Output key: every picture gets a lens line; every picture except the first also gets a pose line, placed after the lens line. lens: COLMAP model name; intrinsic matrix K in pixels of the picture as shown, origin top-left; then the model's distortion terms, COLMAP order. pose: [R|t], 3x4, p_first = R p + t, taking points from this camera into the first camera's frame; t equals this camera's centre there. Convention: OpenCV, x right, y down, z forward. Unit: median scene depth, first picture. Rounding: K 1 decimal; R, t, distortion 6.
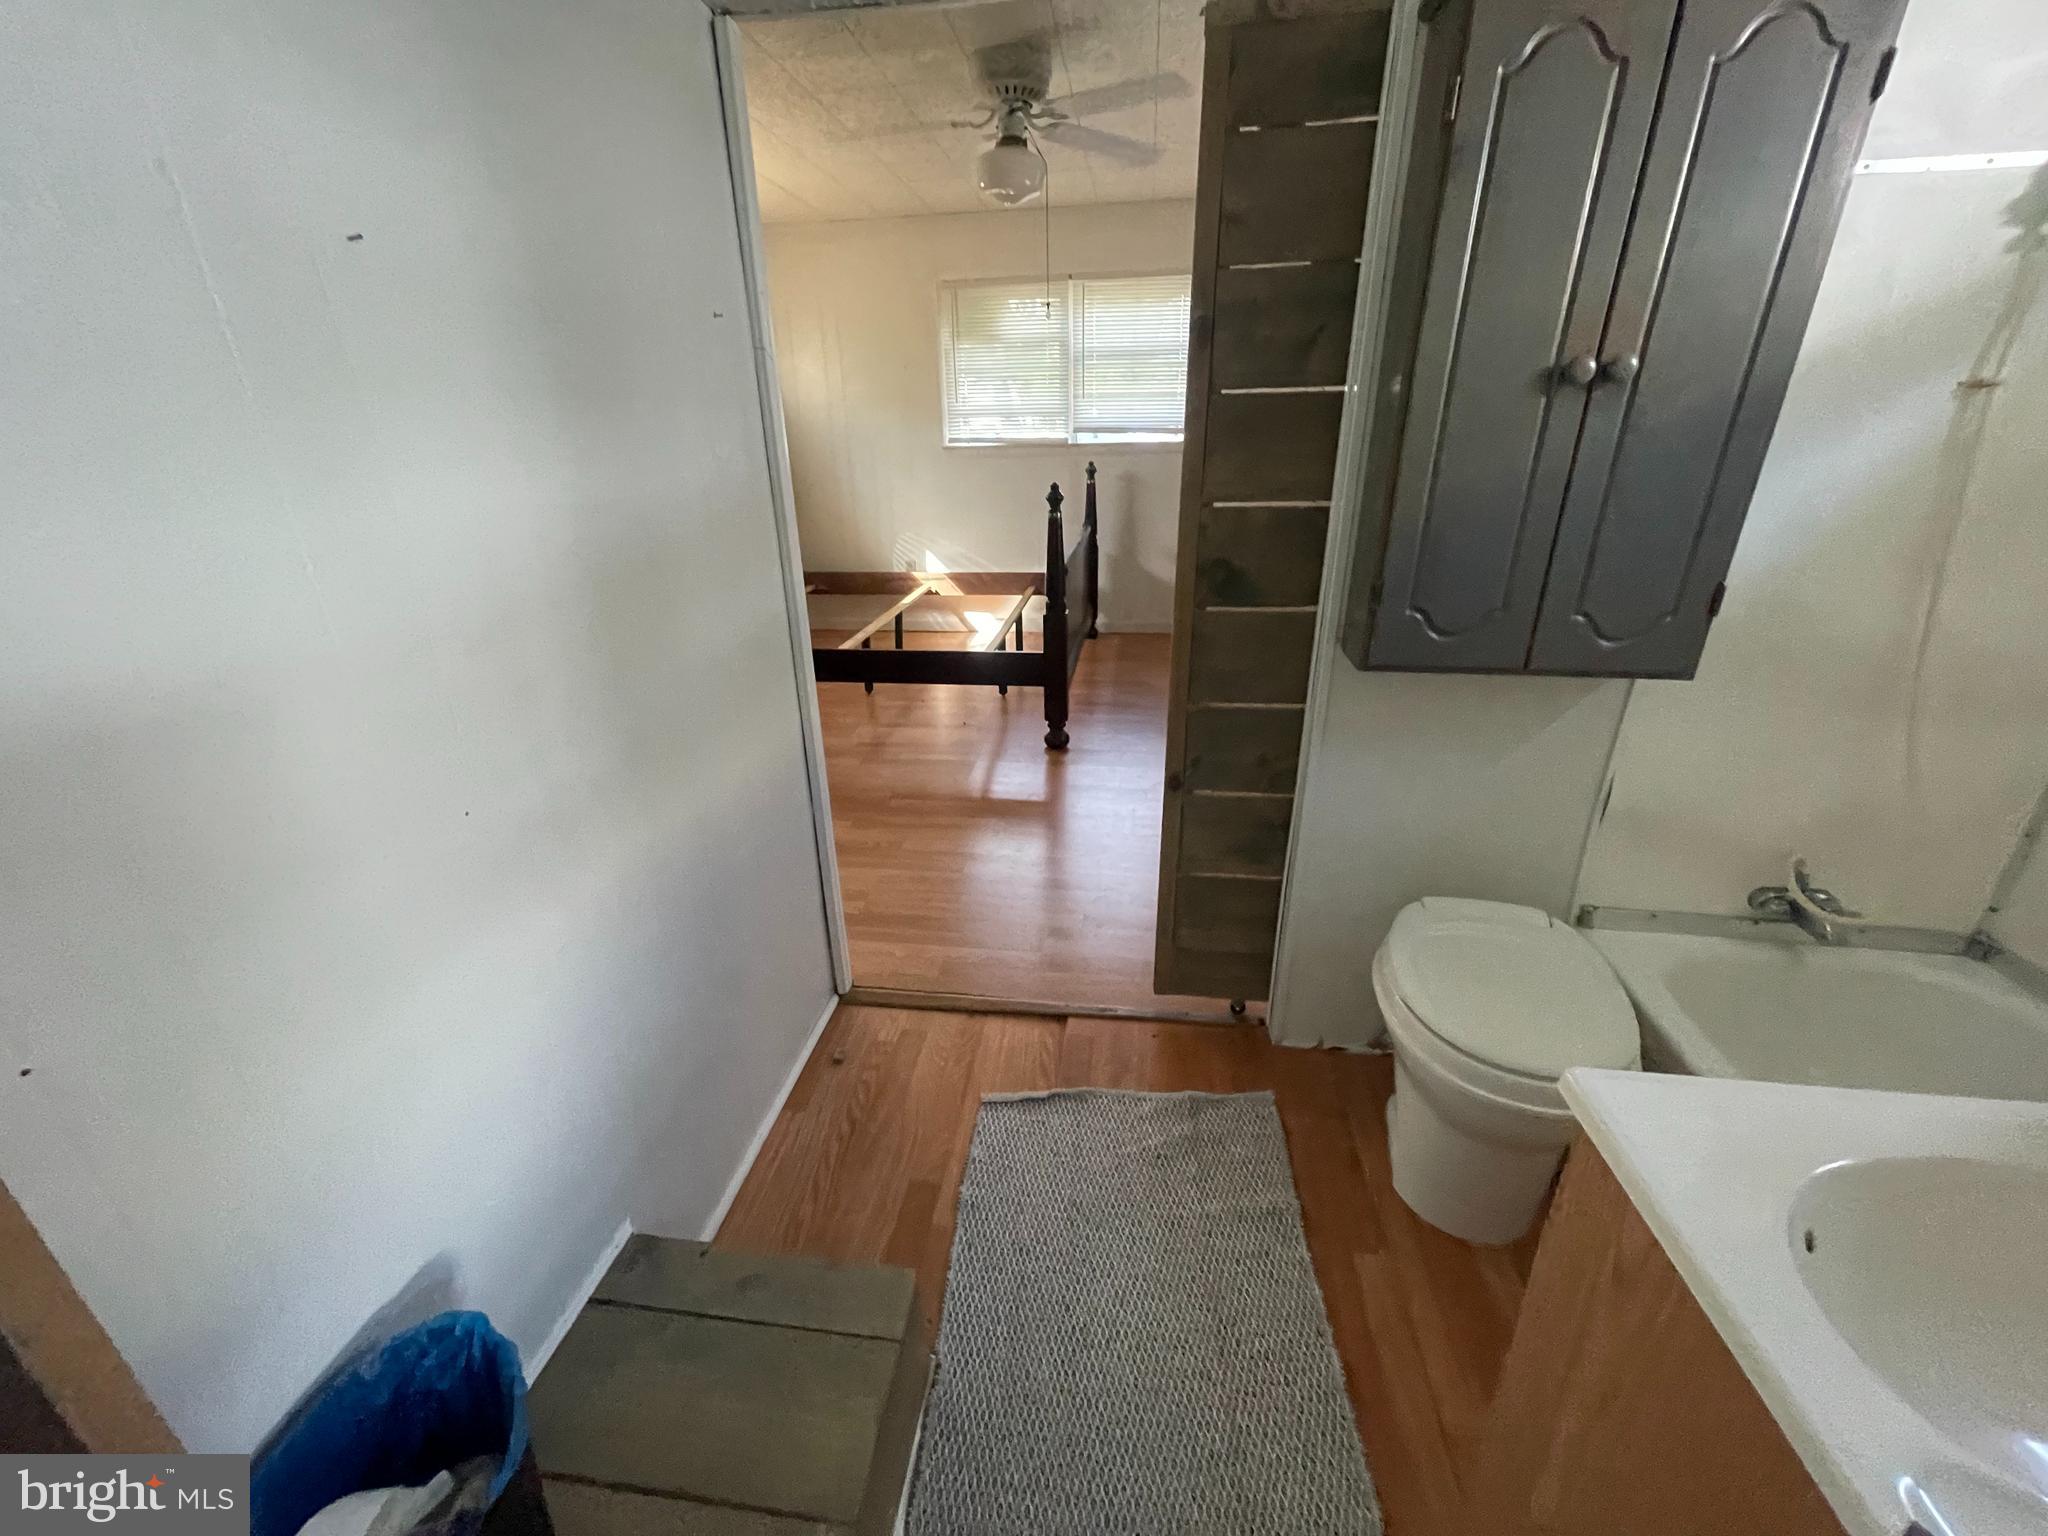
lens RADIAL K [[824.8, 0, 1025.0], [0, 824.8, 767.5], [0, 0, 1]] dist [-0.002038, -0.001137]
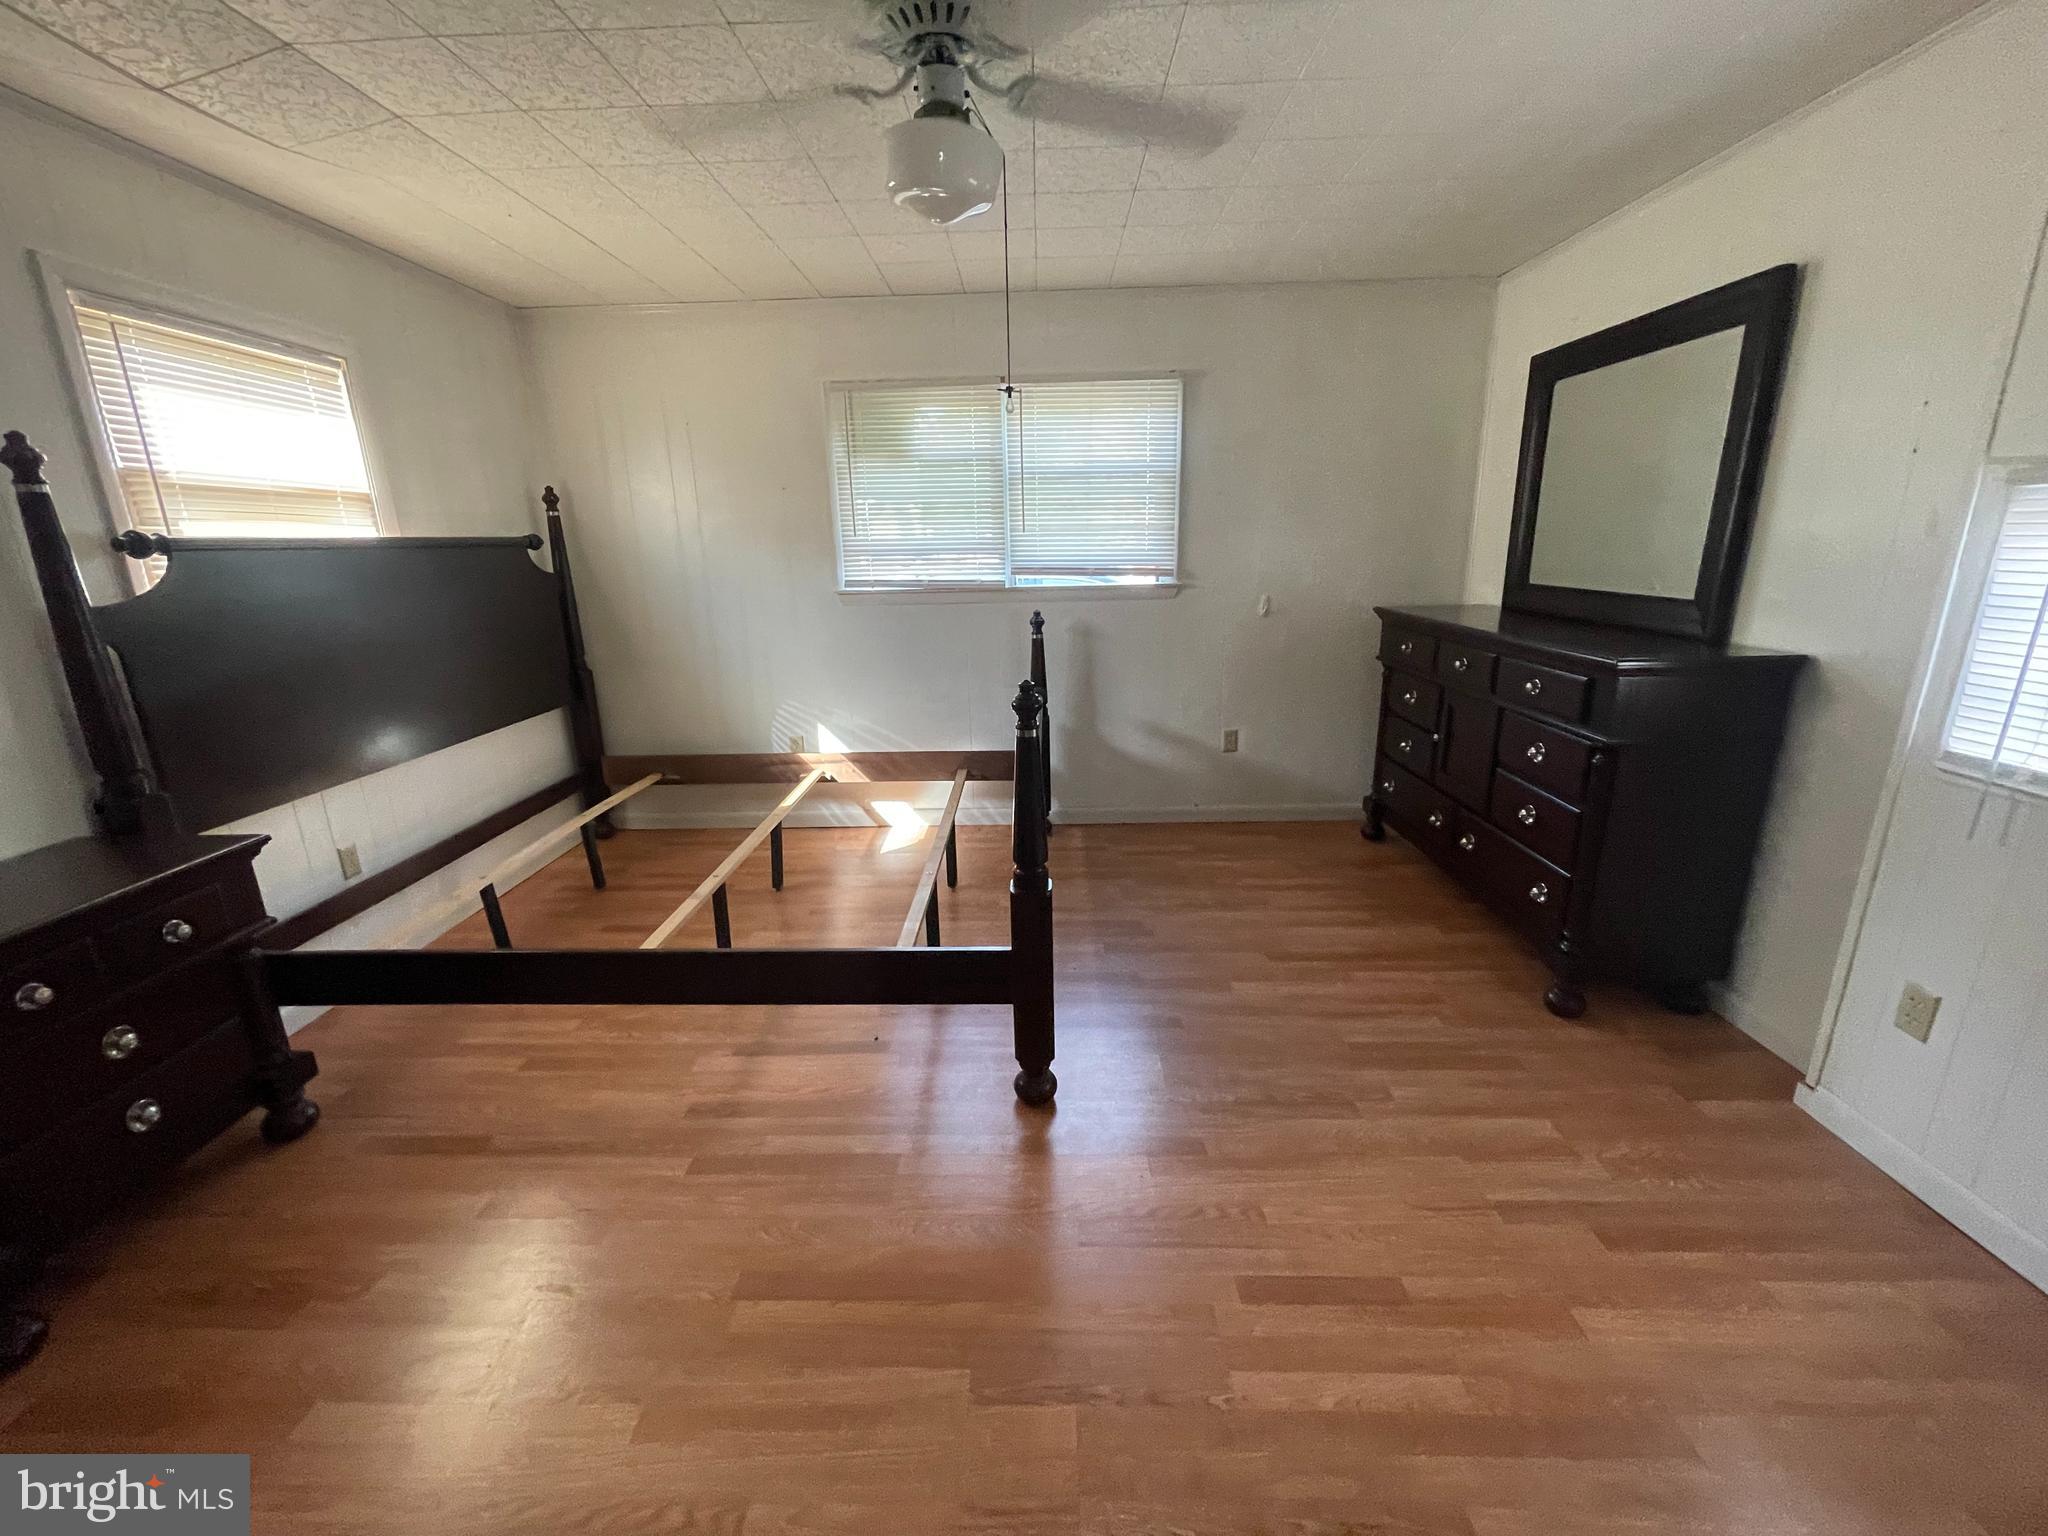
lens RADIAL K [[824.8, 0, 1019.7], [0, 824.8, 769.5], [0, 0, 1]] dist [-0.002038, -0.001137]
pose [[0.993697, -0.032096, 0.107410, -0.021260], [0.045545, 0.991085, -0.125204, -0.132157], [-0.102434, 0.129307, 0.986300, 0.273240]]
